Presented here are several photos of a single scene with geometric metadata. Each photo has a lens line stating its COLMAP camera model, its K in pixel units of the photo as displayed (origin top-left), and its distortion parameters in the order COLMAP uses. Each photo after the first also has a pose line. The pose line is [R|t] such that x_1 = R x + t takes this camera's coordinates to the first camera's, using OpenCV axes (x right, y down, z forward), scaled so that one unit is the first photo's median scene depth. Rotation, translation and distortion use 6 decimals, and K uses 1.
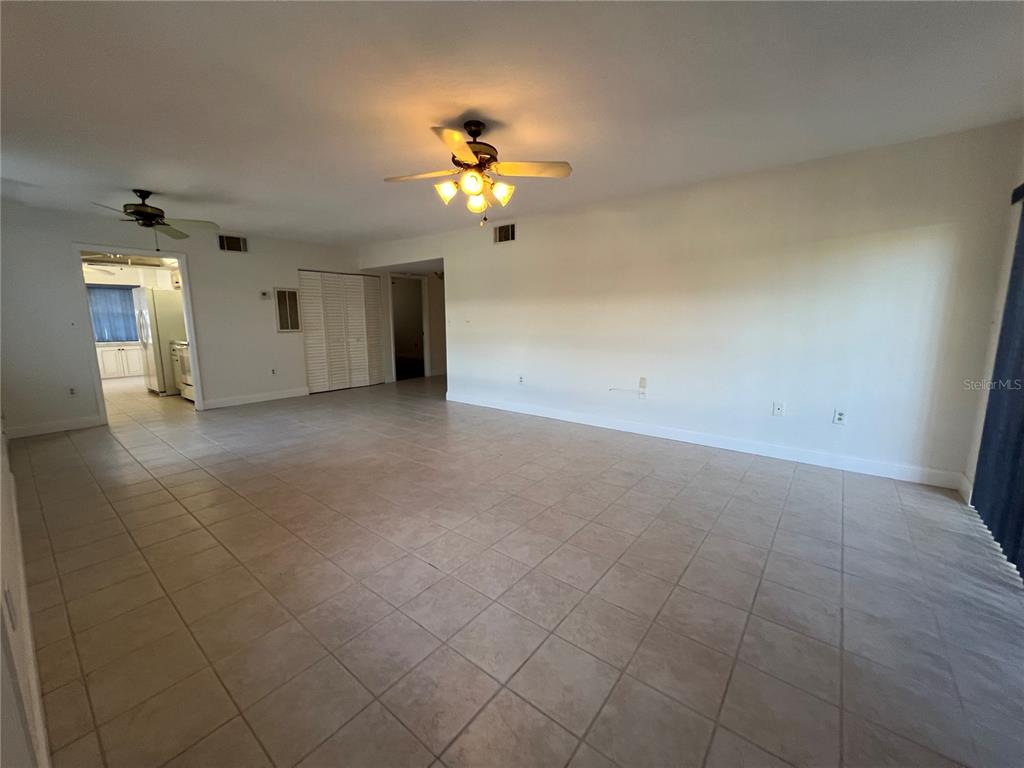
lens RADIAL K [[408.4, 0, 509.2], [0, 408.4, 380.6], [0, 0, 1]] dist [-0.001219, -0.000435]
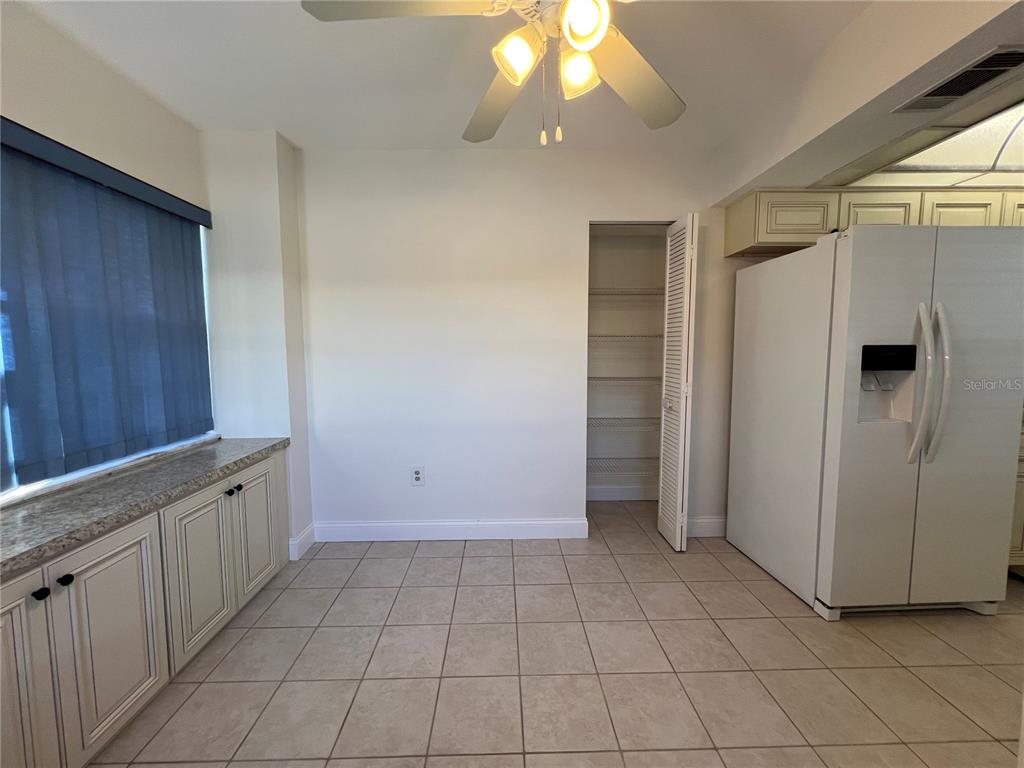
lens RADIAL K [[408.4, 0, 509.2], [0, 408.4, 380.6], [0, 0, 1]] dist [-0.001219, -0.000435]
pose [[0.770507, -0.051089, 0.635381, -0.970853], [0.098988, 0.994281, -0.040093, -0.109442], [-0.629699, 0.093788, 0.771157, 0.739275]]
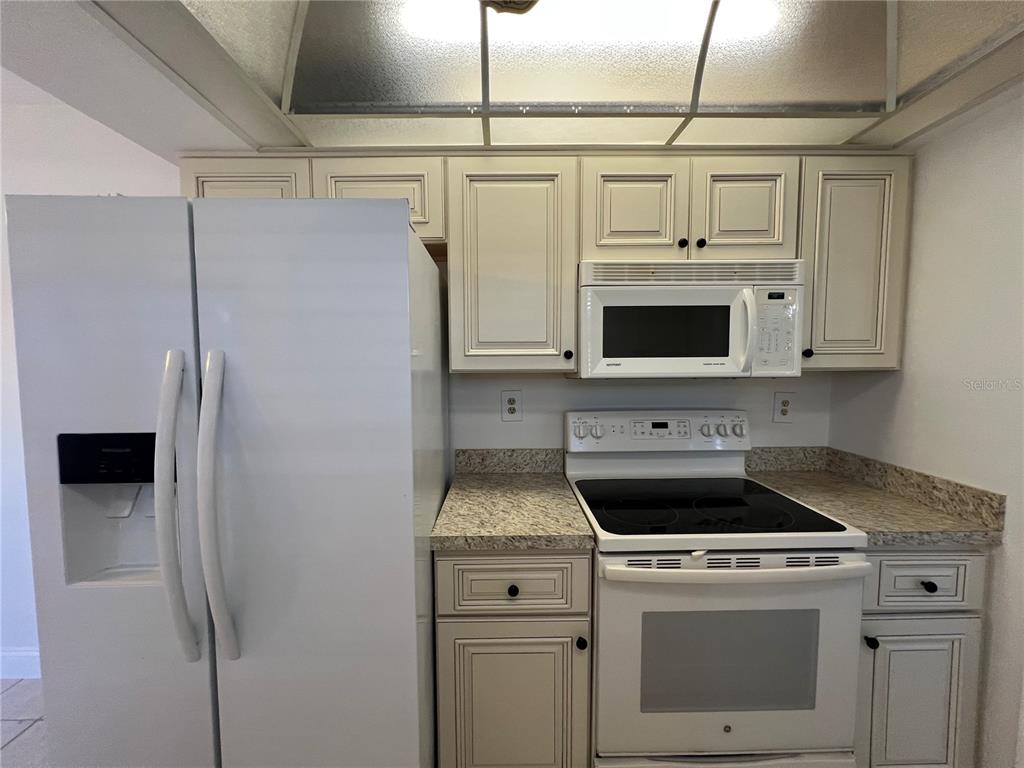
lens RADIAL K [[408.4, 0, 509.2], [0, 408.4, 380.6], [0, 0, 1]] dist [-0.001219, -0.000435]
pose [[0.774620, -0.037845, 0.631294, -0.690620], [0.096854, 0.993532, -0.059282, -0.113634], [-0.624967, 0.107064, 0.773275, 0.635190]]
